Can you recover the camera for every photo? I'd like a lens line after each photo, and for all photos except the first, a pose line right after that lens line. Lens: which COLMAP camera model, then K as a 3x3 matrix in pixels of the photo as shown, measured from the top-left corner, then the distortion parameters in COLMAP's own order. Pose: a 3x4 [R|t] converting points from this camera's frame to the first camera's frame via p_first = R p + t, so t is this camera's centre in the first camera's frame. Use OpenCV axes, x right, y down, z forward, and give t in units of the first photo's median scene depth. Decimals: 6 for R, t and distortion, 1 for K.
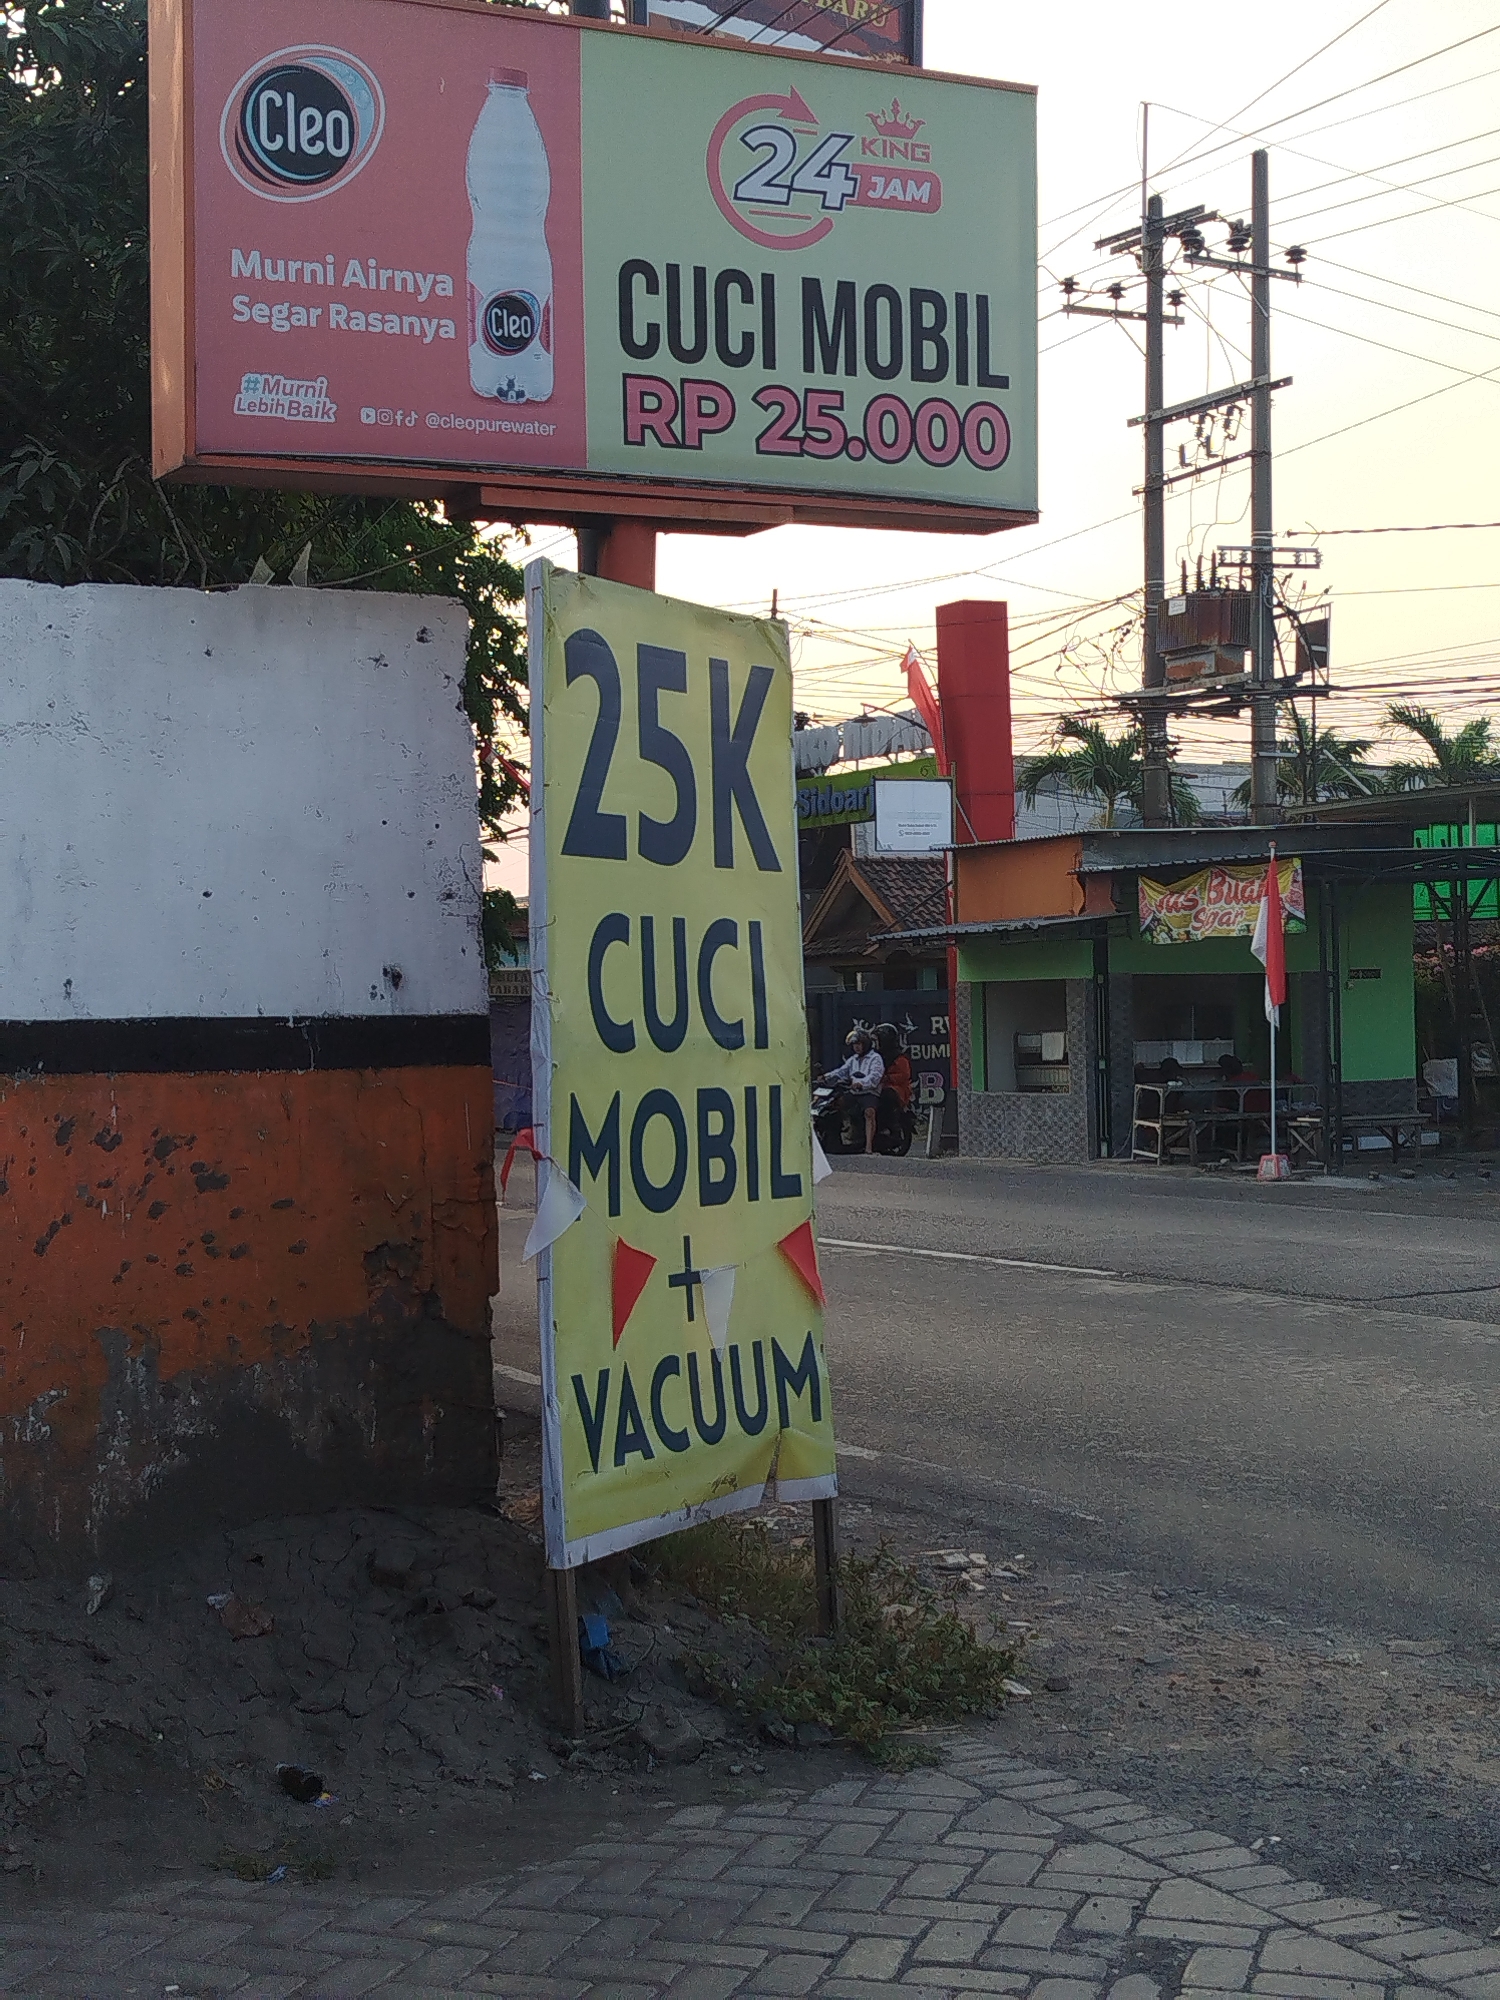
lens RADIAL K [[2797.9, 0, 750.0], [0, 2797.9, 1000.0], [0, 0, 1]] dist [0.129717, -0.593403]
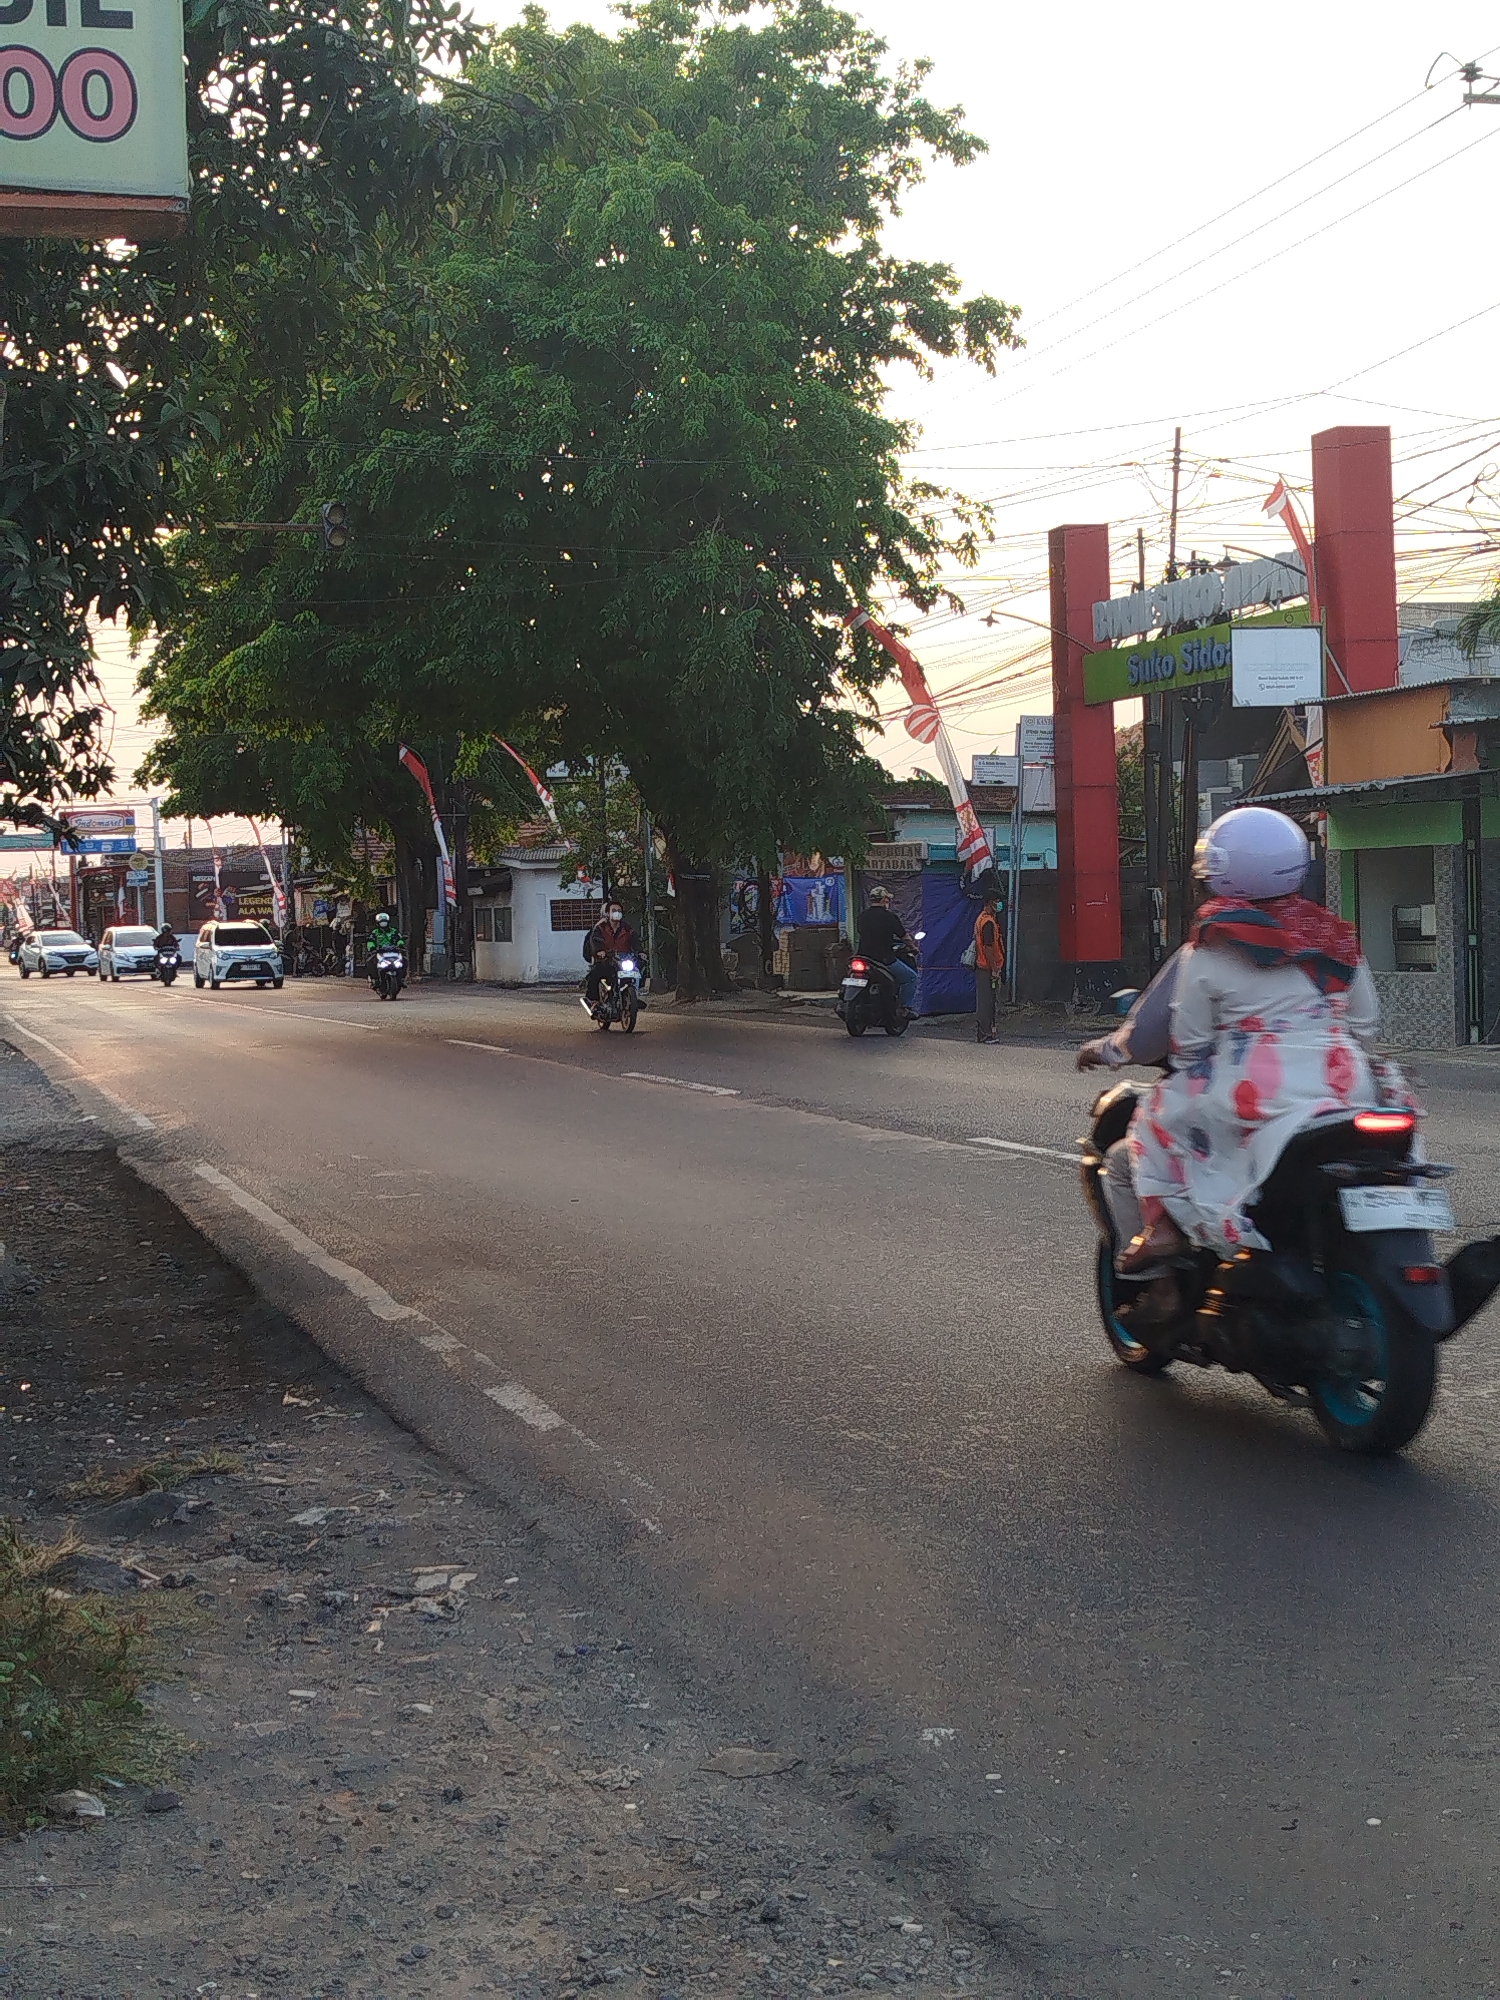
lens RADIAL K [[2797.9, 0, 750.0], [0, 2797.9, 1000.0], [0, 0, 1]] dist [0.129717, -0.593403]
pose [[0.977087, -0.002501, -0.212824, 0.410346], [0.011943, 0.999000, 0.043093, 0.003070], [0.212504, -0.044648, 0.976140, 0.325119]]
